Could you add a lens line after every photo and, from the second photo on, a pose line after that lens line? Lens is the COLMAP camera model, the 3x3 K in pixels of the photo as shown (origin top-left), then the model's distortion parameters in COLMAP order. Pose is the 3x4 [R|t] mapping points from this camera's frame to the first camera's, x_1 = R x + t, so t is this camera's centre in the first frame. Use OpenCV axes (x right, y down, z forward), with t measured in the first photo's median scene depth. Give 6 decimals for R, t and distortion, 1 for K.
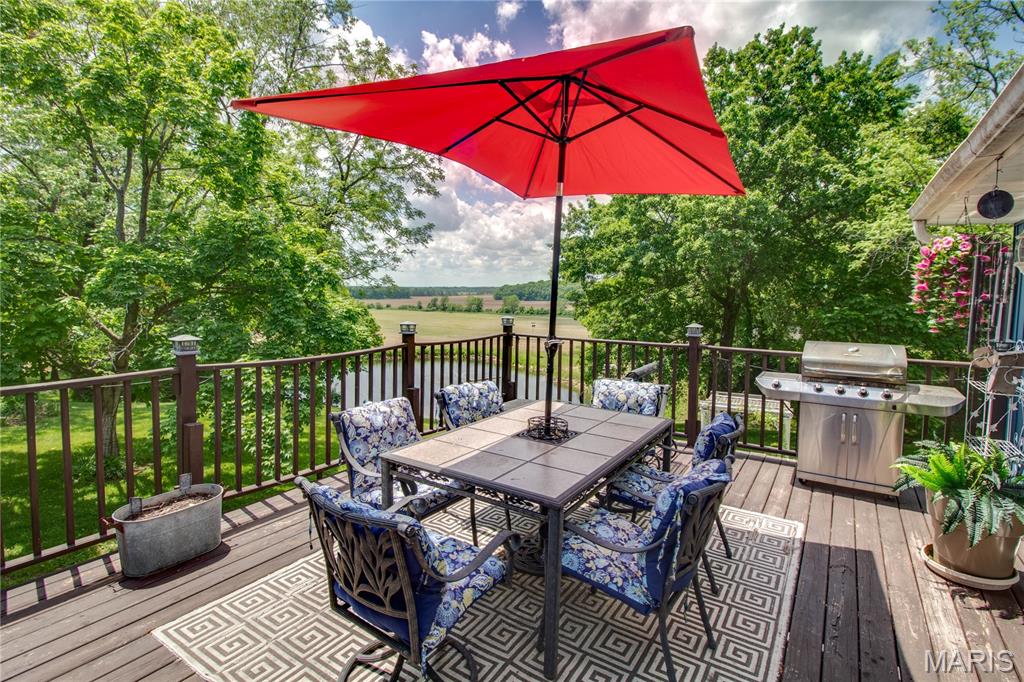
lens RADIAL K [[493.6, 0, 506.0], [0, 493.6, 330.0], [0, 0, 1]] dist [-0.002277, -0.000568]
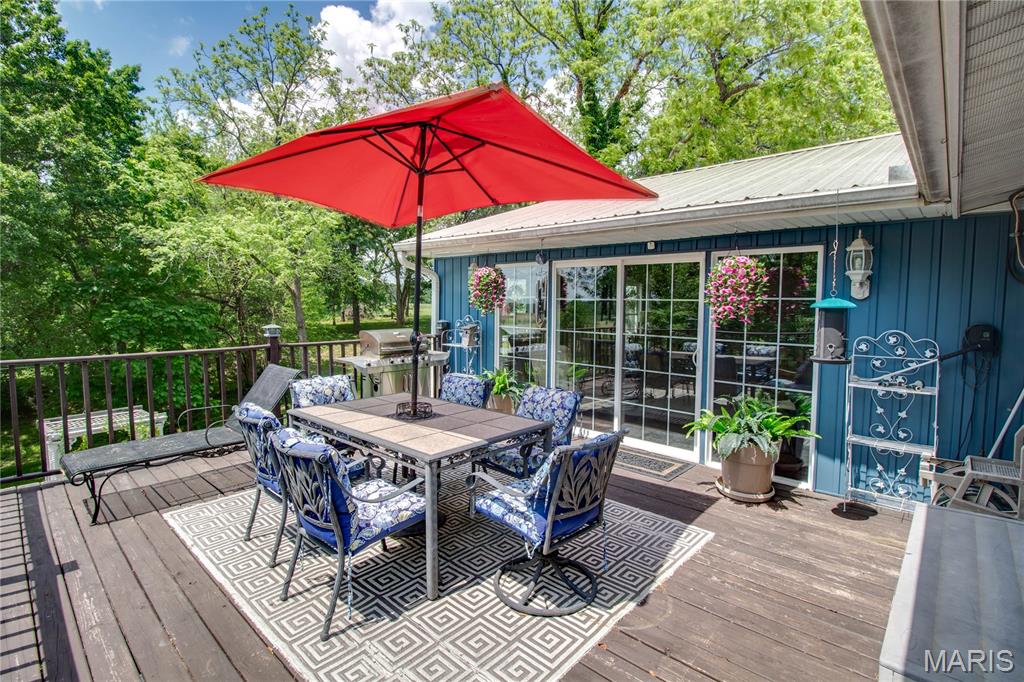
lens RADIAL K [[493.6, 0, 506.0], [0, 493.6, 330.0], [0, 0, 1]] dist [-0.002277, -0.000568]
pose [[0.154865, -0.063740, 0.985877, -0.761203], [0.069572, 0.996143, 0.053475, -0.029926], [-0.985483, 0.060308, 0.158702, 0.430851]]
